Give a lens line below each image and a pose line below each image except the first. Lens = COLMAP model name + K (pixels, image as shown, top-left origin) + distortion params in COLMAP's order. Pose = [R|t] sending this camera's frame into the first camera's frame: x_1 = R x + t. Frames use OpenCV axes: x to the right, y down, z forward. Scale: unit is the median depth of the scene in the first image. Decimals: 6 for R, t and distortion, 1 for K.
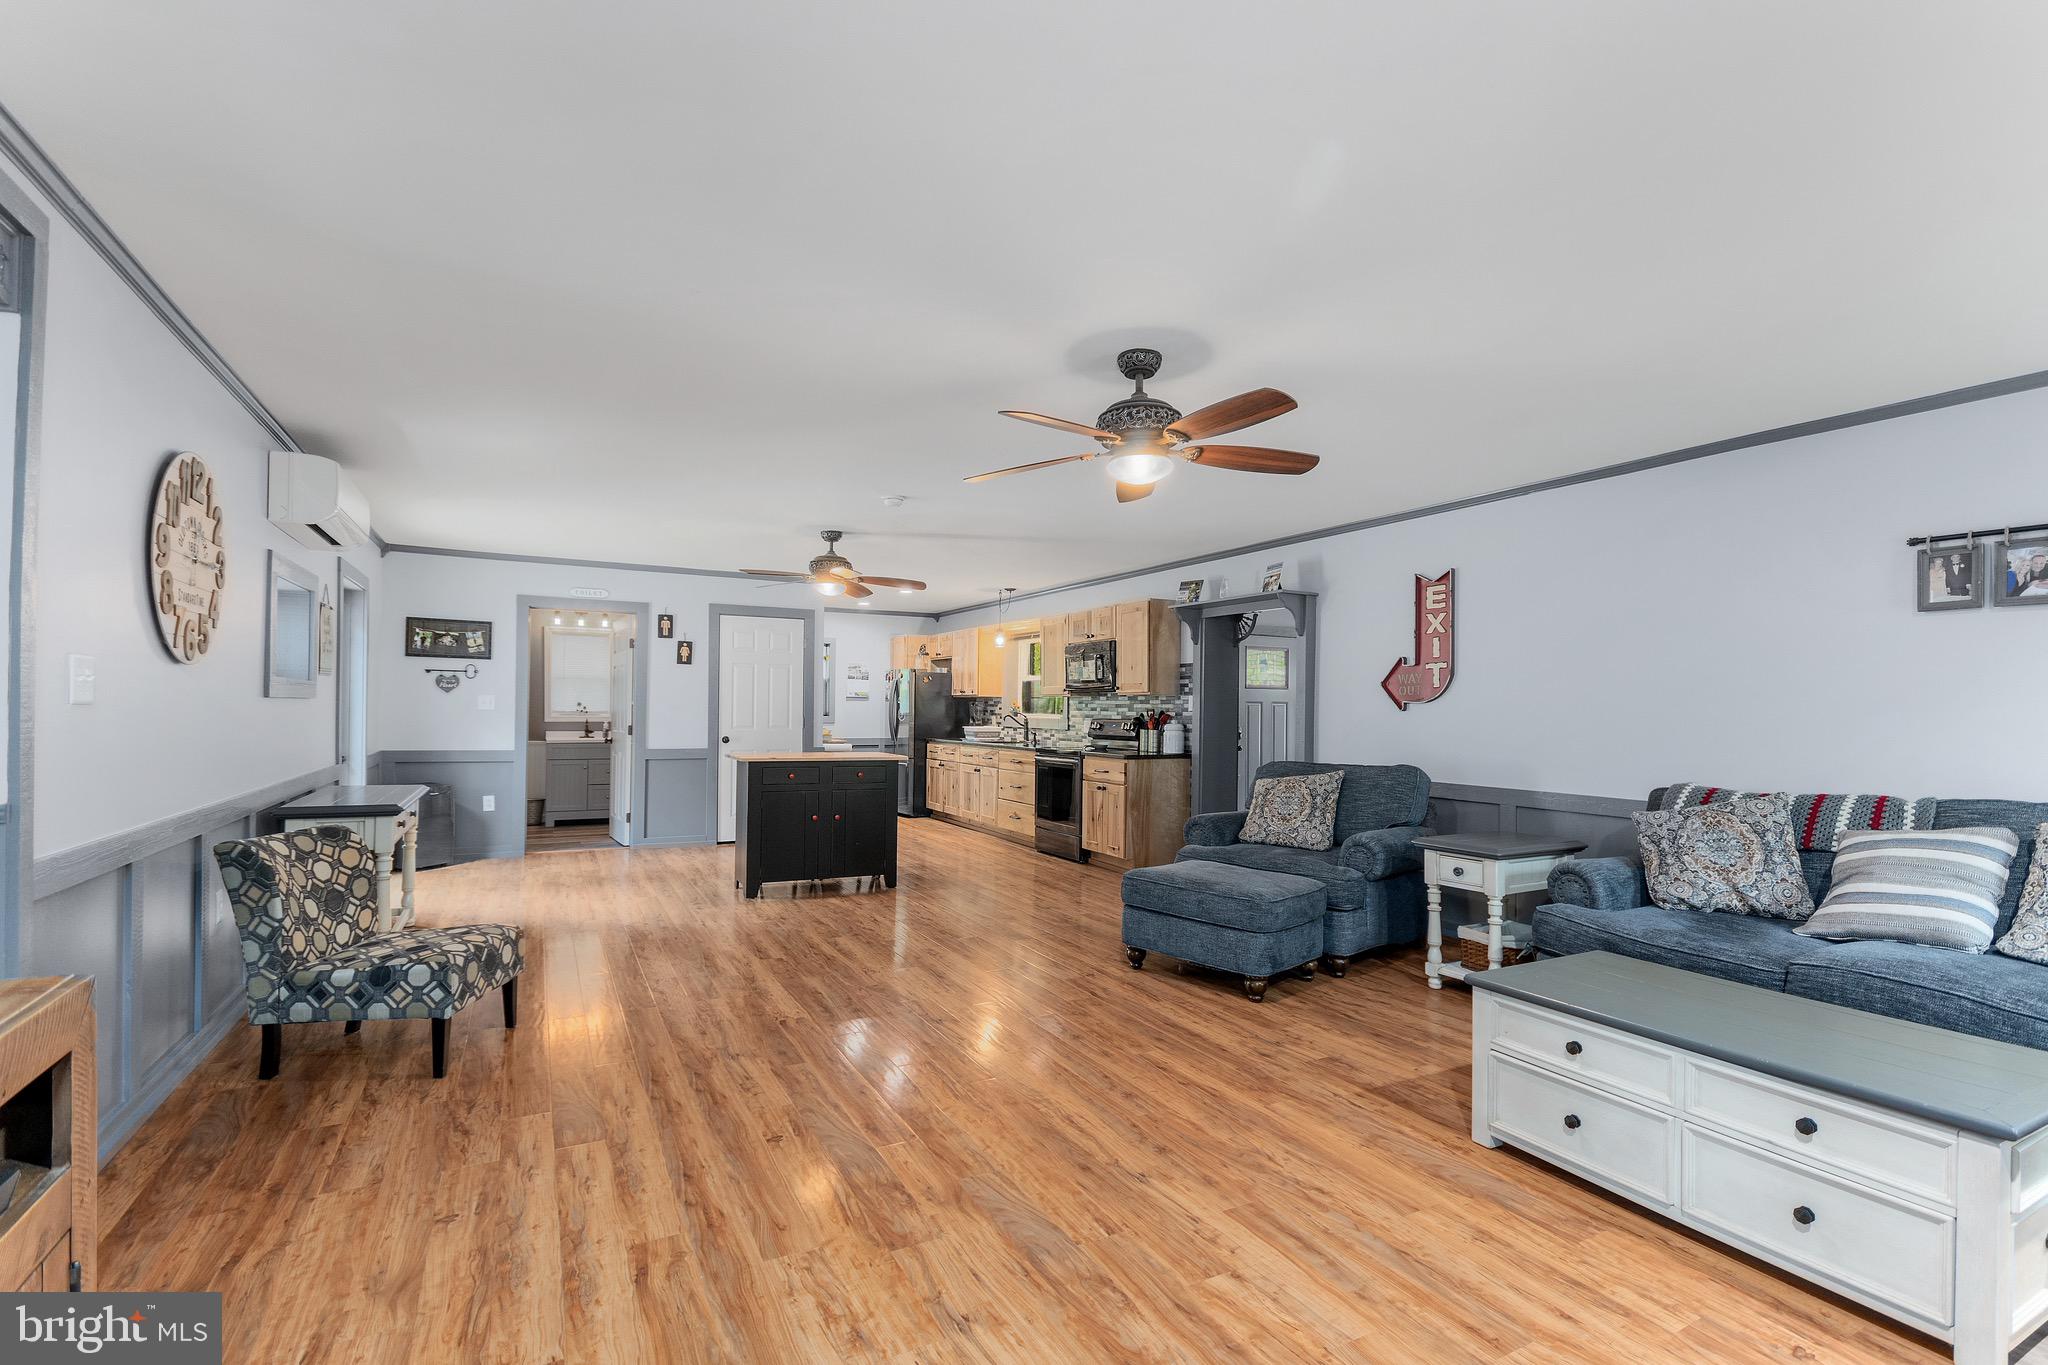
lens RADIAL K [[943.8, 0, 1020.0], [0, 943.8, 699.4], [0, 0, 1]] dist [-0.000397, -0.000151]
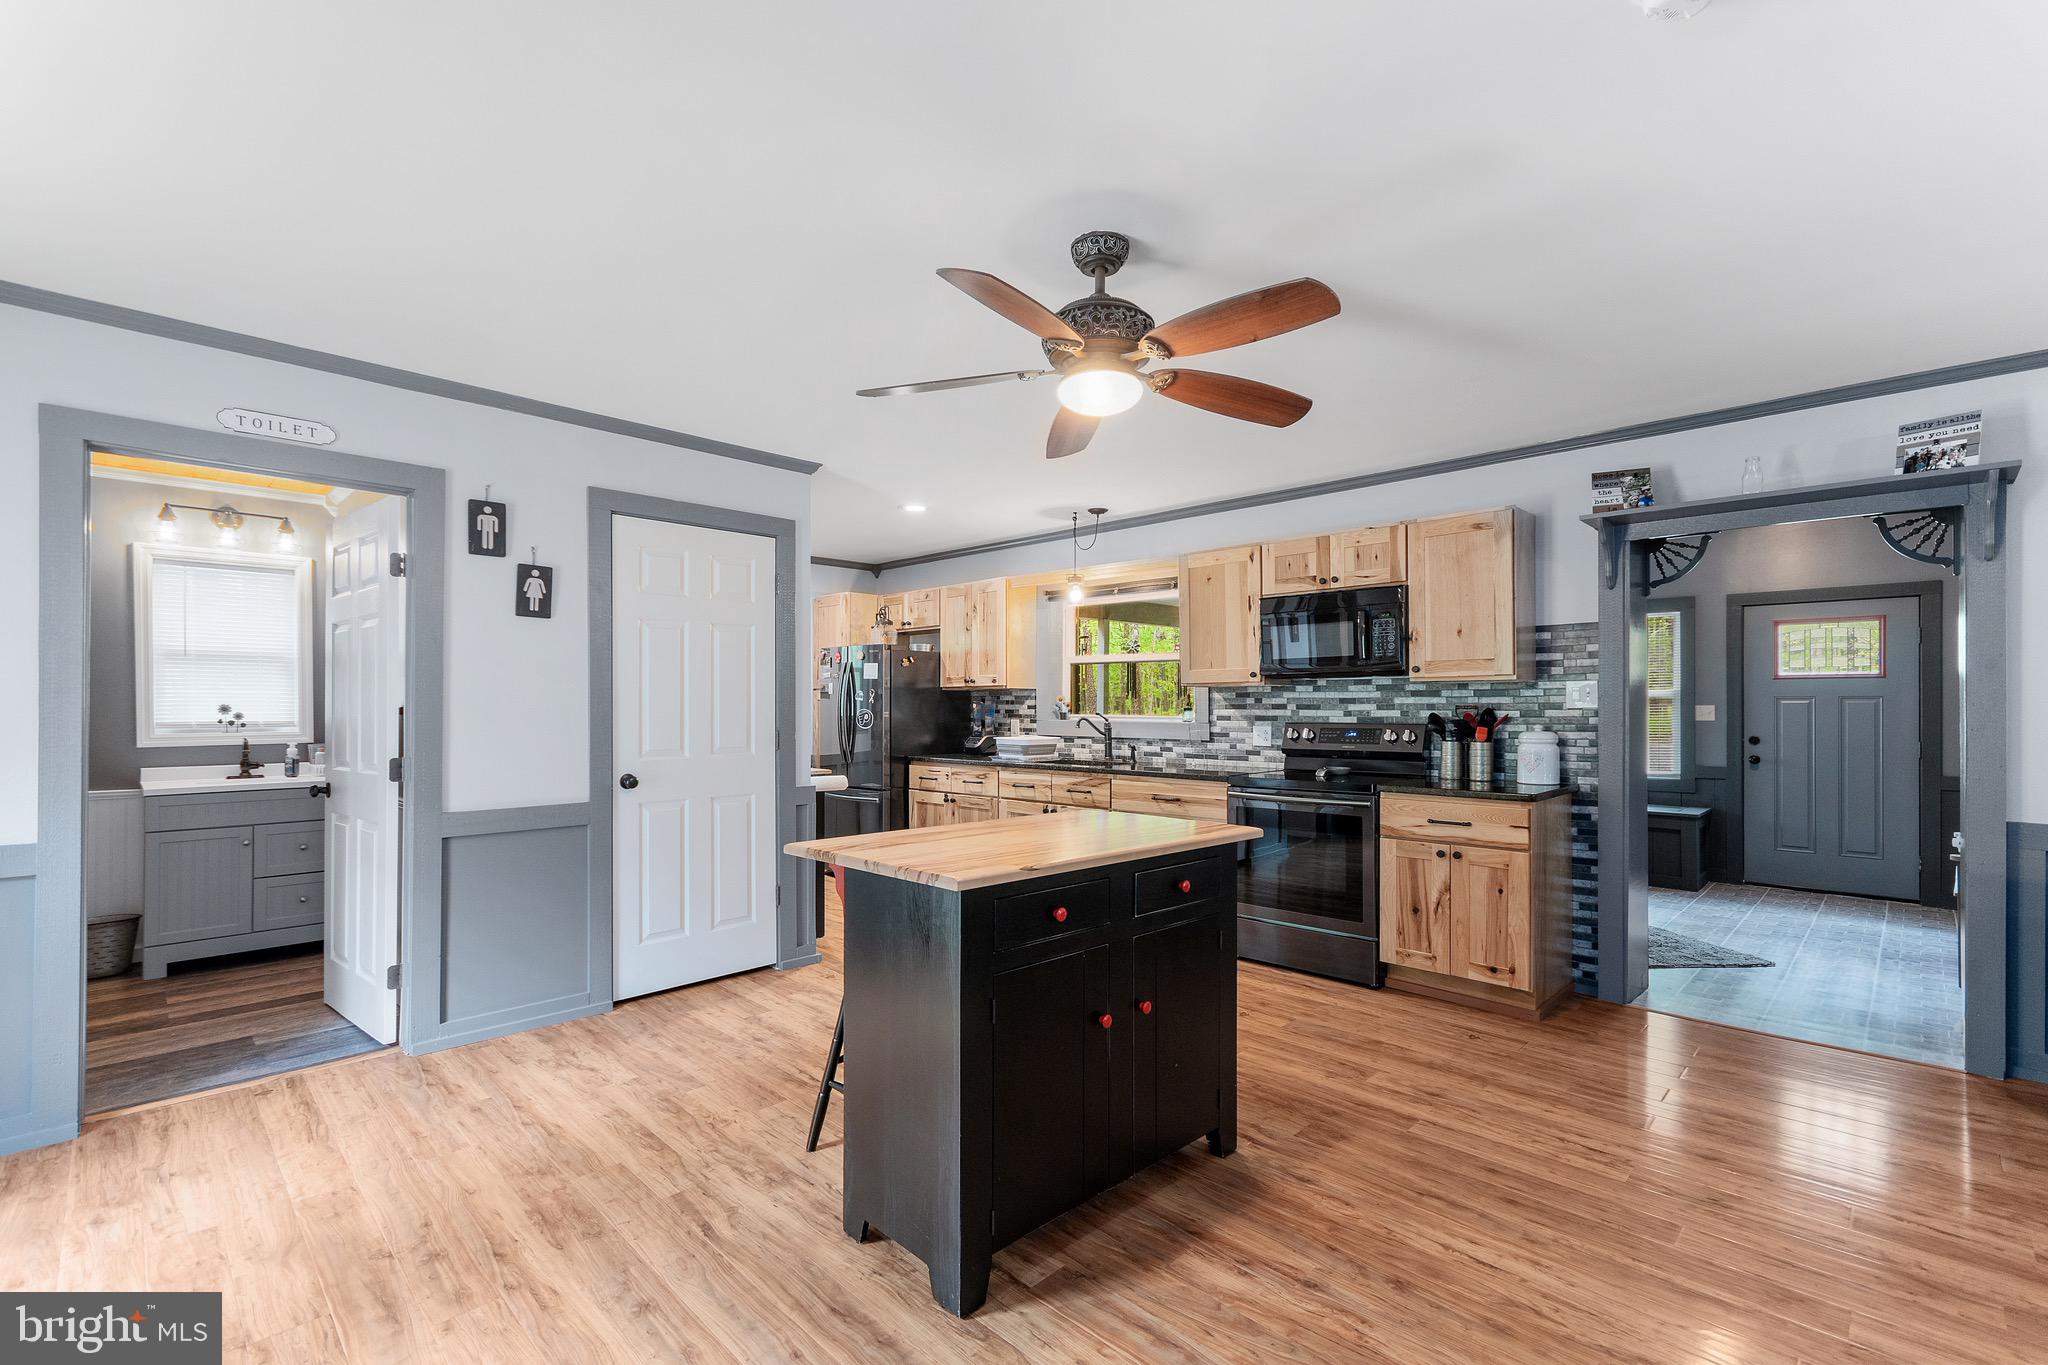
lens RADIAL K [[906.7, 0, 1025.9], [0, 906.7, 704.7], [0, 0, 1]] dist [0.006710, 0.000448]
pose [[0.951382, -0.011589, 0.307795, -0.244244], [0.008139, 0.999889, 0.012489, 0.000558], [-0.307905, -0.009377, 0.951371, 0.475760]]
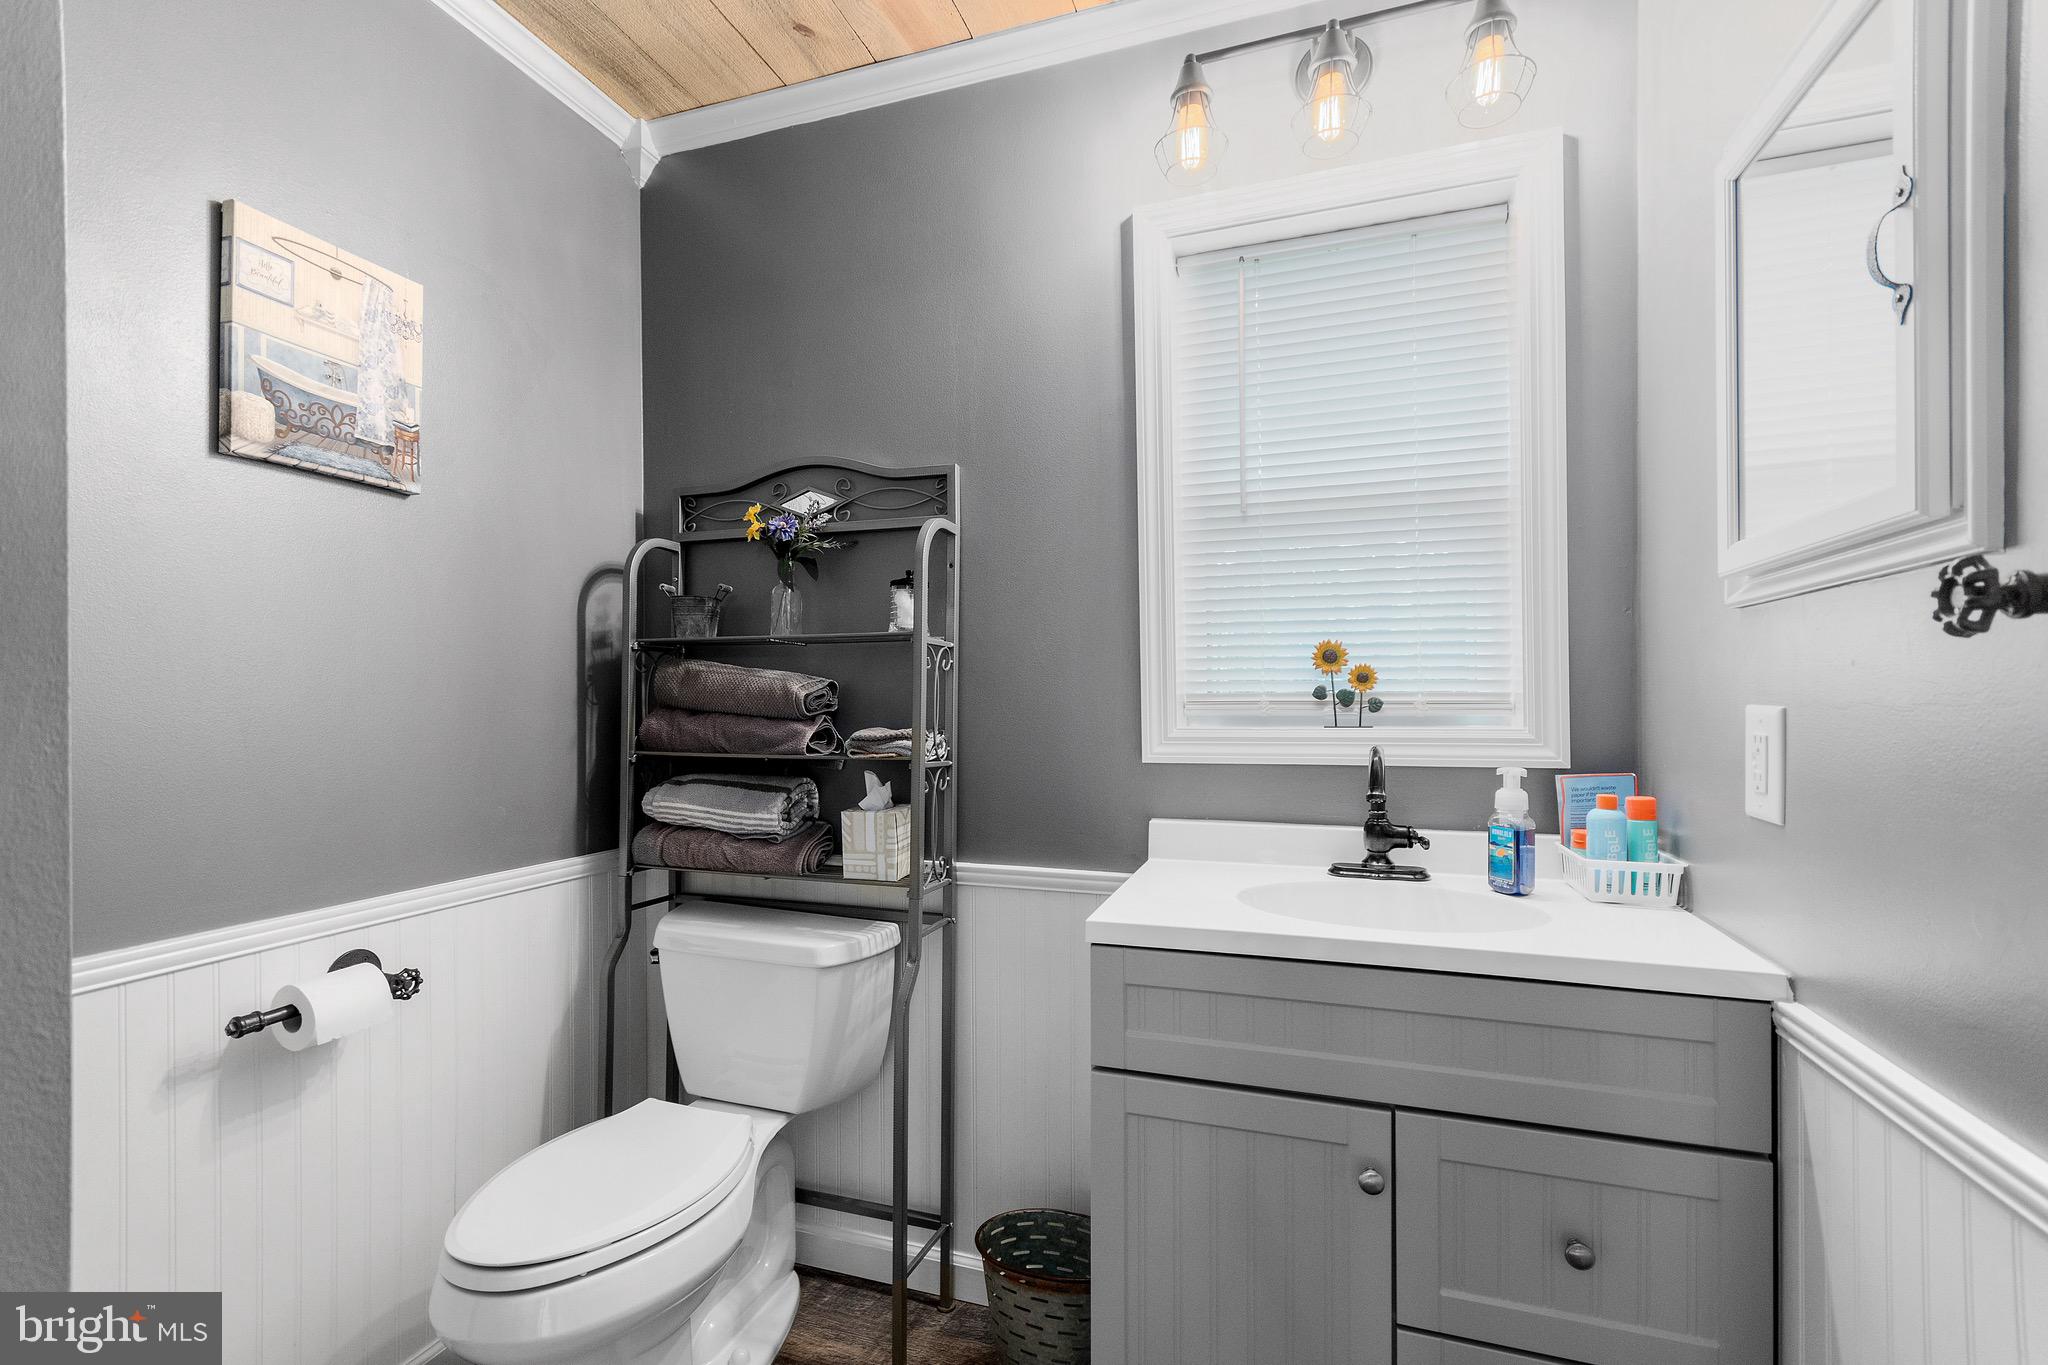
lens RADIAL K [[914.4, 0, 1016.9], [0, 914.4, 711.6], [0, 0, 1]] dist [-0.001806, 0.000137]
pose [[0.685393, -0.010620, -0.728096, -0.434307], [0.017008, 0.999854, 0.001427, 0.015144], [0.727975, -0.013362, 0.685473, 0.950674]]
